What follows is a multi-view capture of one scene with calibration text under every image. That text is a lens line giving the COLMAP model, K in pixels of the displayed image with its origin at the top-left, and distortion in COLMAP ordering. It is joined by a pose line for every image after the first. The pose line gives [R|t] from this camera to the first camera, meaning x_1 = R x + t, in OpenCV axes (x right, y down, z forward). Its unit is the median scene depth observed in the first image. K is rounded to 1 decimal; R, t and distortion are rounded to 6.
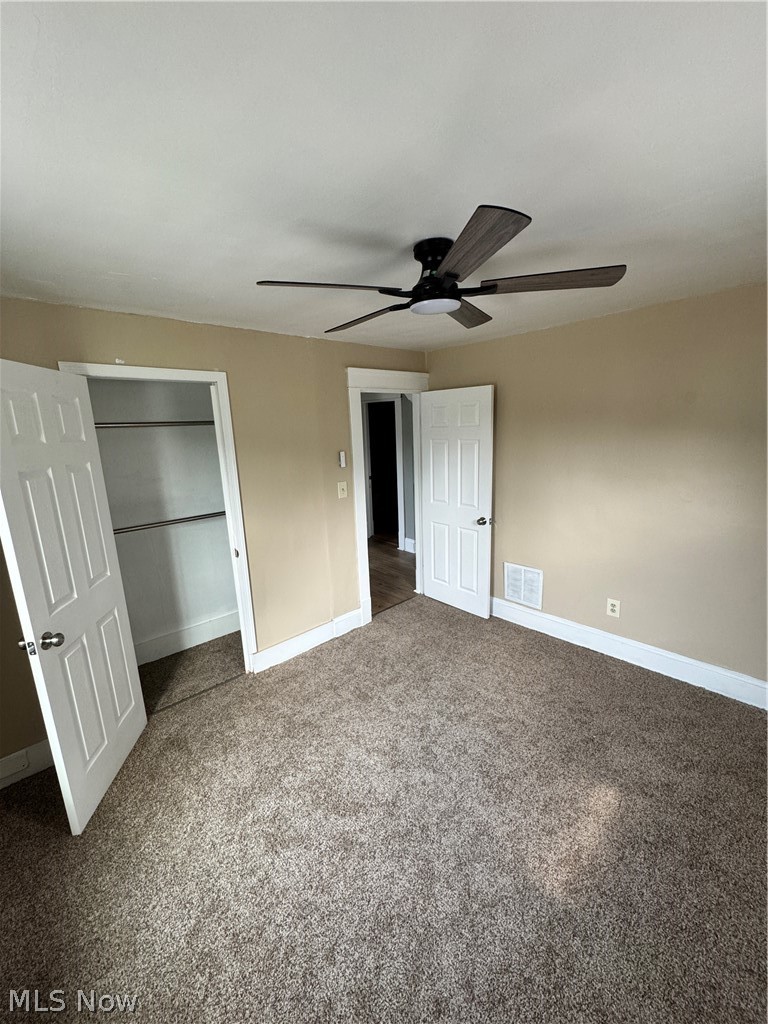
lens RADIAL K [[409.5, 0, 384.0], [0, 409.5, 512.0], [0, 0, 1]] dist [-0.000624, -0.000207]
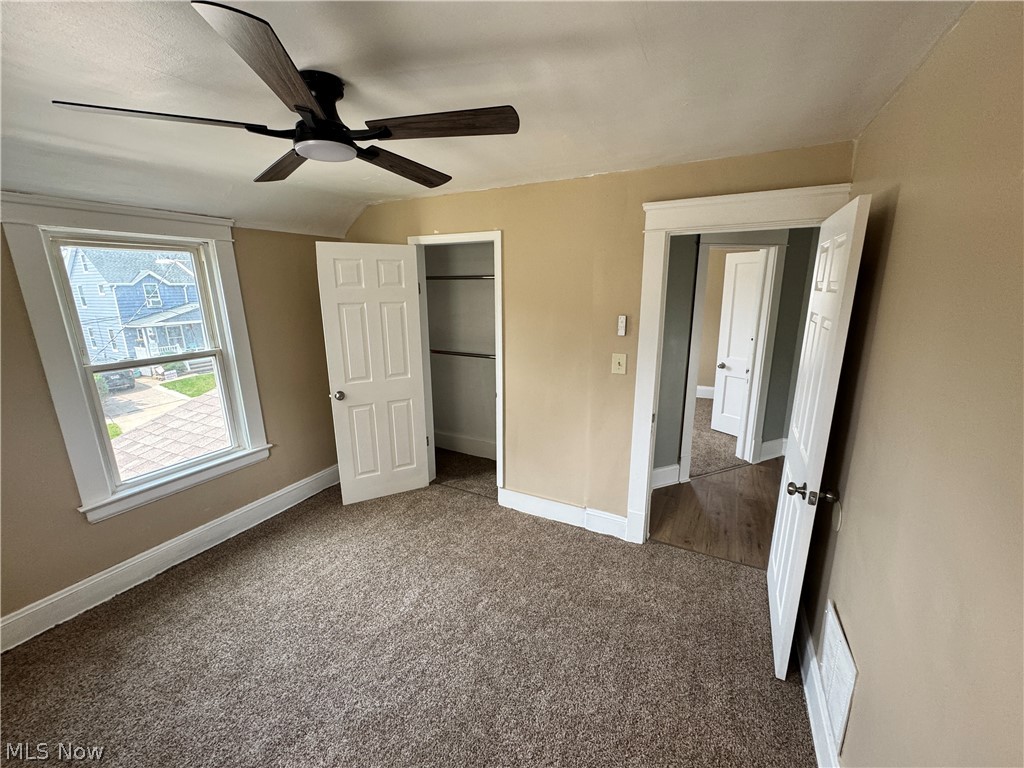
lens RADIAL K [[416.3, 0, 528.2], [0, 416.3, 386.5], [0, 0, 1]] dist [-0.000046, 0.000096]
pose [[0.334788, 0.252797, -0.907750, 0.702812], [-0.205166, 0.959786, 0.191621, -0.157028], [0.919687, 0.122087, 0.373190, 0.651741]]
